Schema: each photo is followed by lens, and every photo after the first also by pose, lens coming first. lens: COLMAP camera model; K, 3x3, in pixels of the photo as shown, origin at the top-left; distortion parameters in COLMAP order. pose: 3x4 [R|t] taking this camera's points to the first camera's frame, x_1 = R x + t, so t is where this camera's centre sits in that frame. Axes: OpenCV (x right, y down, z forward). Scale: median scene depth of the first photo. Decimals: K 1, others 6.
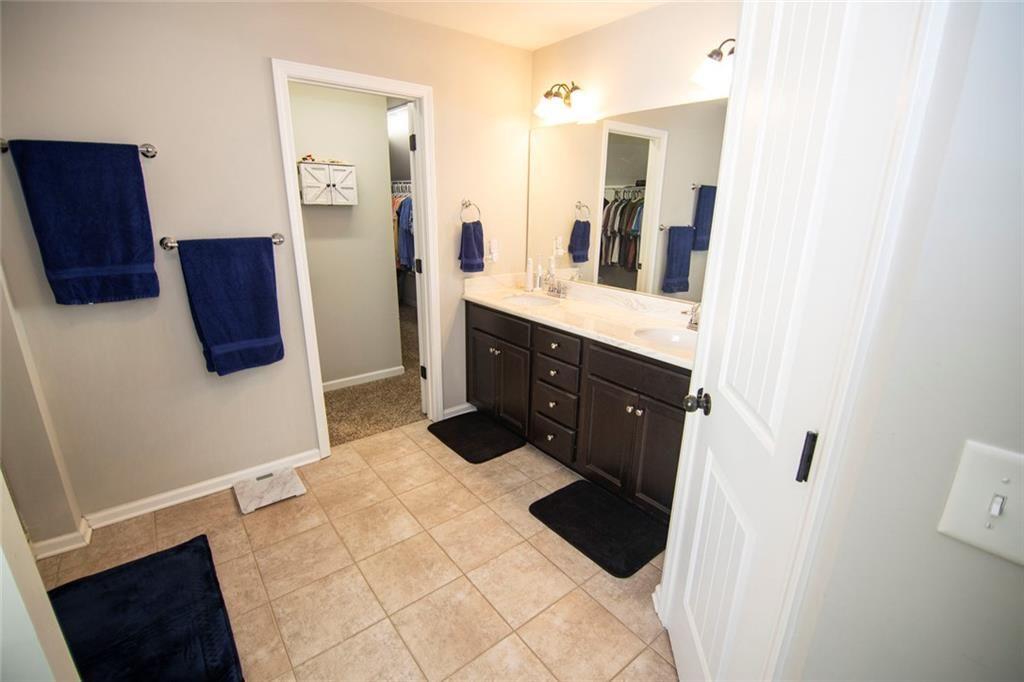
lens RADIAL K [[458.6, 0, 512.0], [0, 458.6, 341.0], [0, 0, 1]] dist [-0.018259, -0.001763]
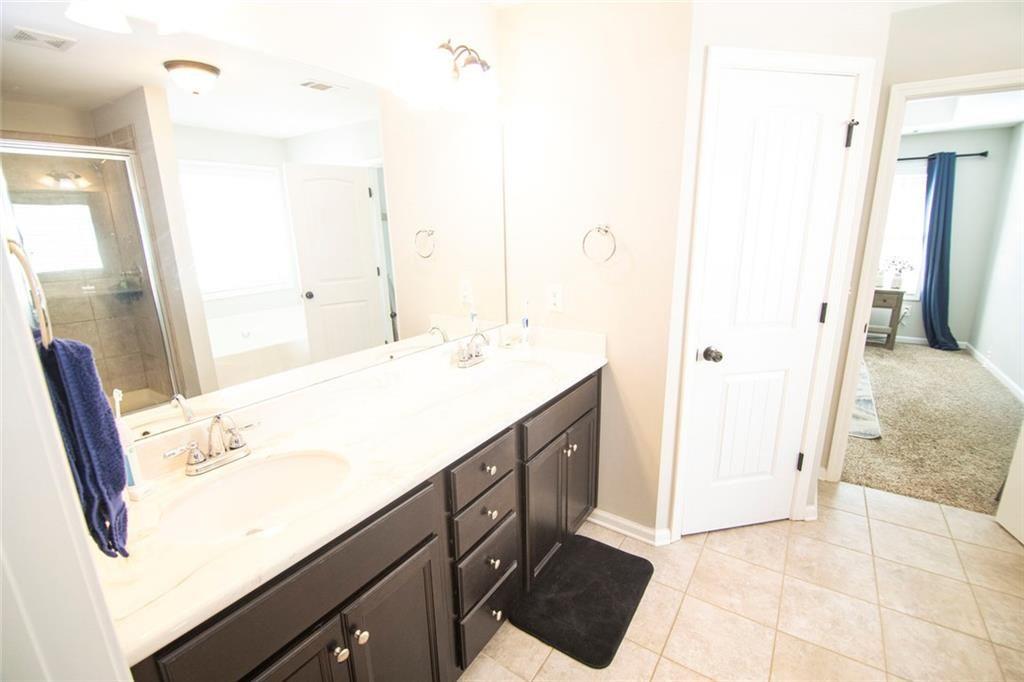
lens RADIAL K [[458.6, 0, 512.0], [0, 458.6, 341.0], [0, 0, 1]] dist [-0.018259, -0.001763]
pose [[-0.303955, -0.243124, 0.921142, -0.553780], [0.294488, 0.895558, 0.333545, -0.439077], [-0.906029, 0.372648, -0.200612, 1.387479]]
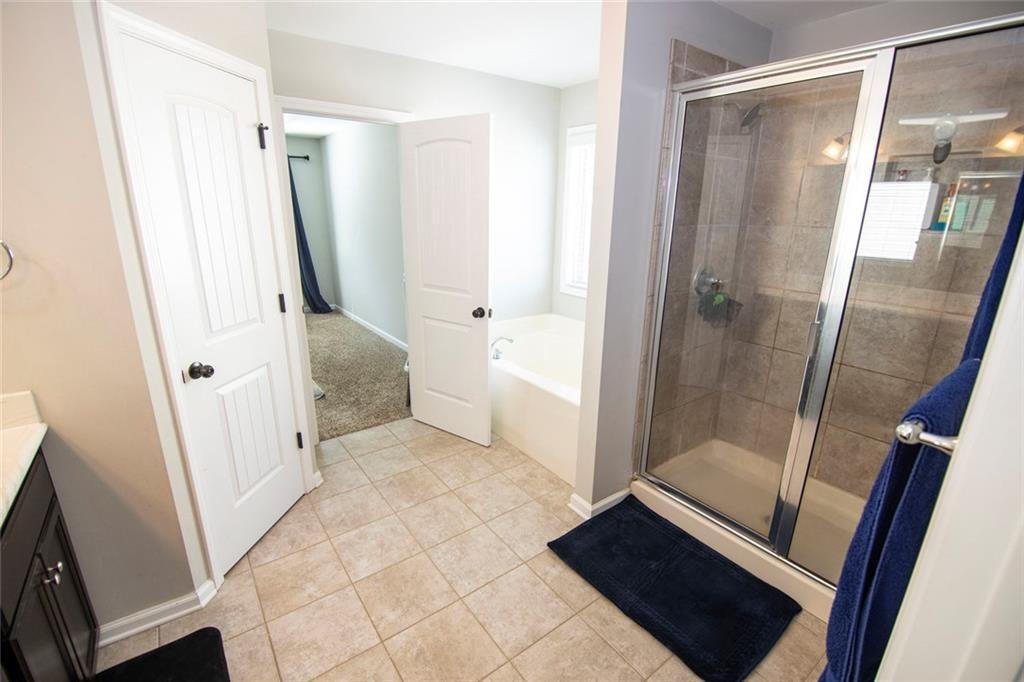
lens RADIAL K [[458.6, 0, 512.0], [0, 458.6, 341.0], [0, 0, 1]] dist [-0.018259, -0.001763]
pose [[-0.999202, -0.035990, 0.017339, -0.372671], [-0.020498, 0.834424, 0.550742, -0.500291], [-0.034289, 0.549947, -0.834495, 1.491900]]
